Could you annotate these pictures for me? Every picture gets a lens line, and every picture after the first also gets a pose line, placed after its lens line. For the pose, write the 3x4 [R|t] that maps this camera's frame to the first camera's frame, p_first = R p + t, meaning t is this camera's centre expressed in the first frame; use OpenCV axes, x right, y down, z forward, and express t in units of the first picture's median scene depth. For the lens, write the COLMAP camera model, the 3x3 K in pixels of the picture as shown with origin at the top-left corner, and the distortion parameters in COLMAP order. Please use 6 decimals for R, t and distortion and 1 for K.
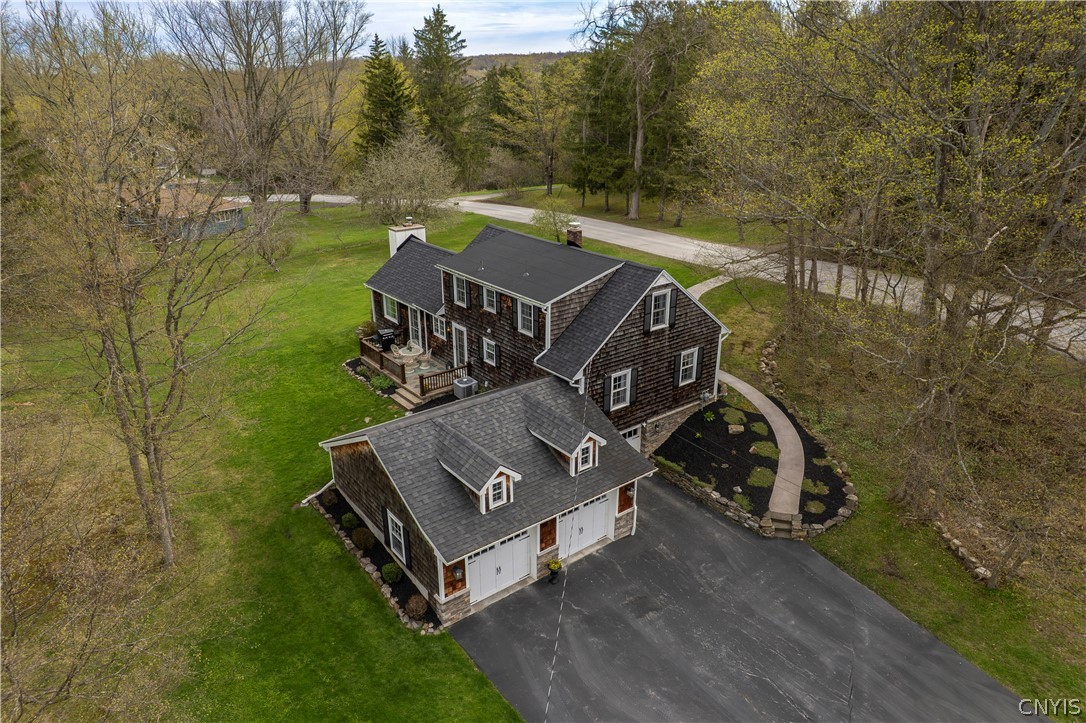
lens RADIAL K [[690.3, 0, 538.8], [0, 690.3, 367.7], [0, 0, 1]] dist [-0.064332, 0.042121]
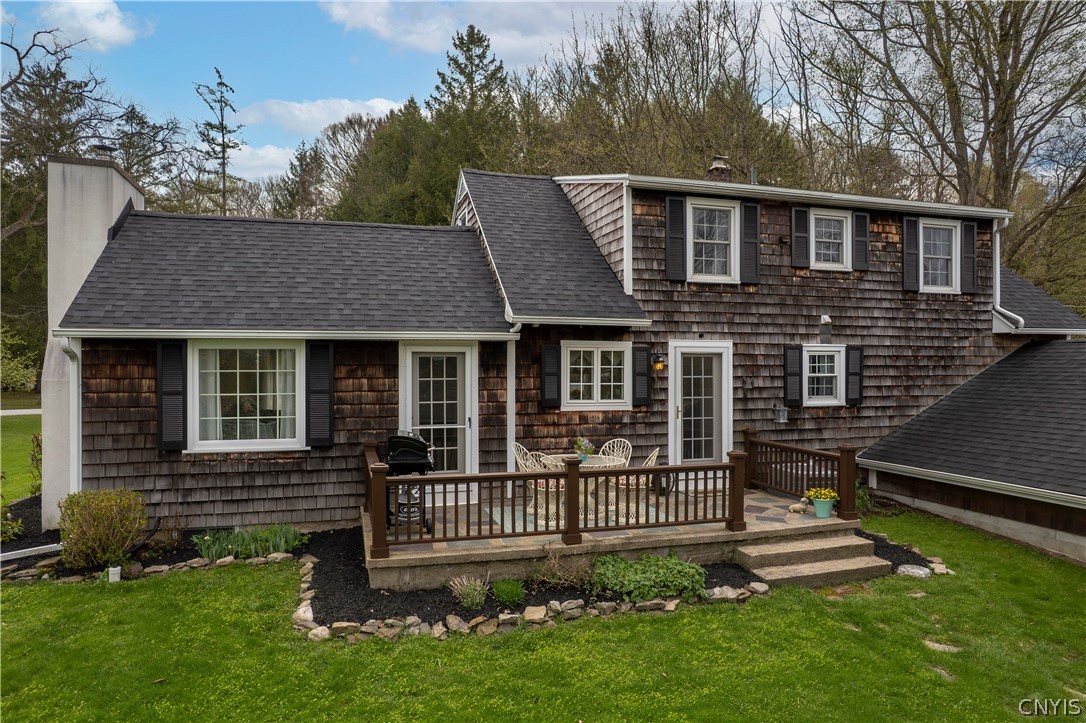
lens RADIAL K [[690.3, 0, 538.8], [0, 690.3, 367.7], [0, 0, 1]] dist [-0.064332, 0.042121]
pose [[0.347604, 0.005905, 0.937623, -0.572908], [0.354113, 0.925098, -0.137106, -0.033760], [-0.868203, 0.379683, 0.319477, 1.128407]]
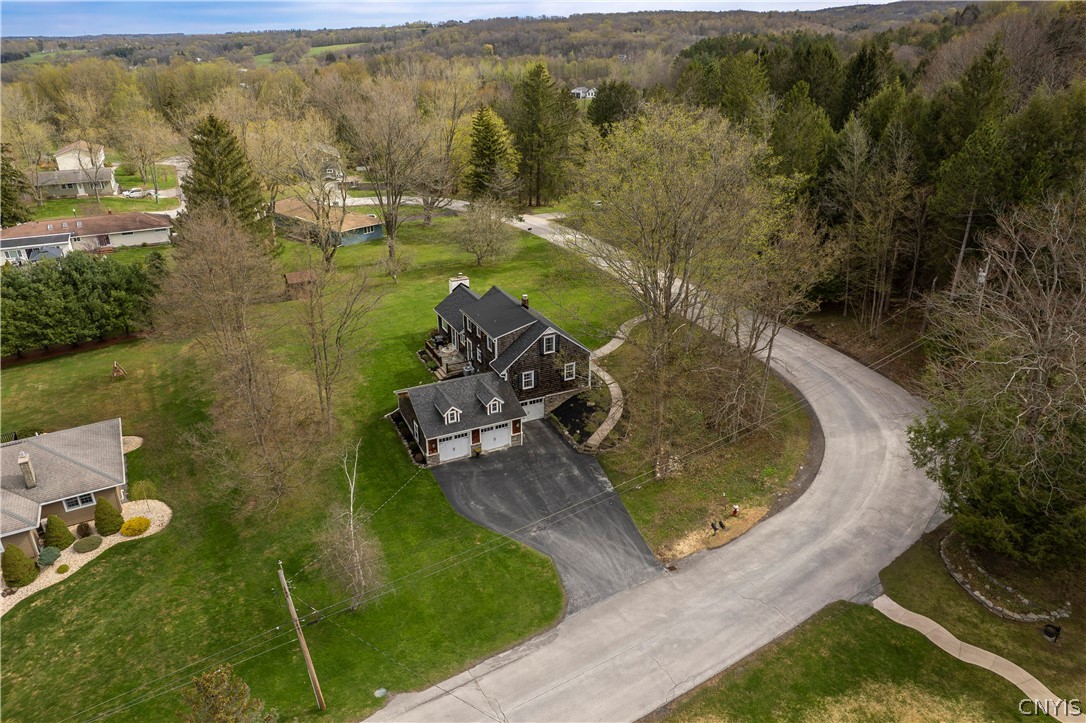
lens RADIAL K [[690.3, 0, 538.8], [0, 690.3, 367.7], [0, 0, 1]] dist [-0.064332, 0.042121]
pose [[0.978753, 0.088373, -0.185021, 0.540271], [-0.079219, 0.995265, 0.056314, -0.129036], [0.189122, -0.040460, 0.981120, -1.096141]]
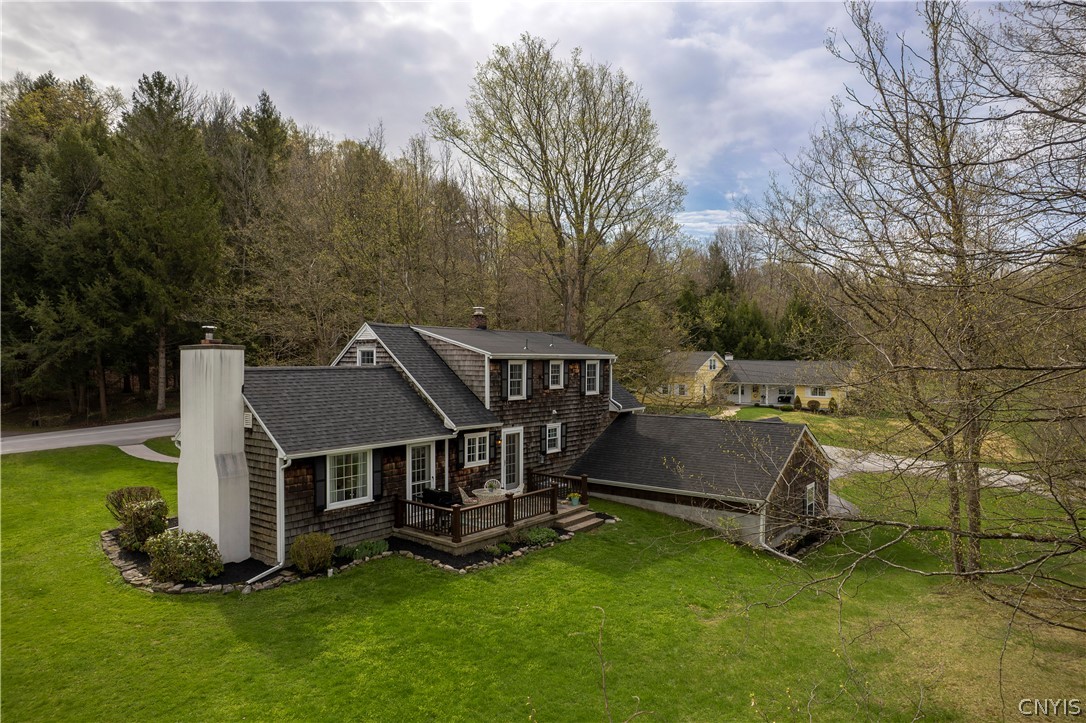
lens RADIAL K [[690.3, 0, 538.8], [0, 690.3, 367.7], [0, 0, 1]] dist [-0.064332, 0.042121]
pose [[-0.273231, -0.006183, 0.961928, -1.017053], [0.361505, 0.926020, 0.108636, -0.231680], [-0.891437, 0.377424, -0.250782, 1.338132]]
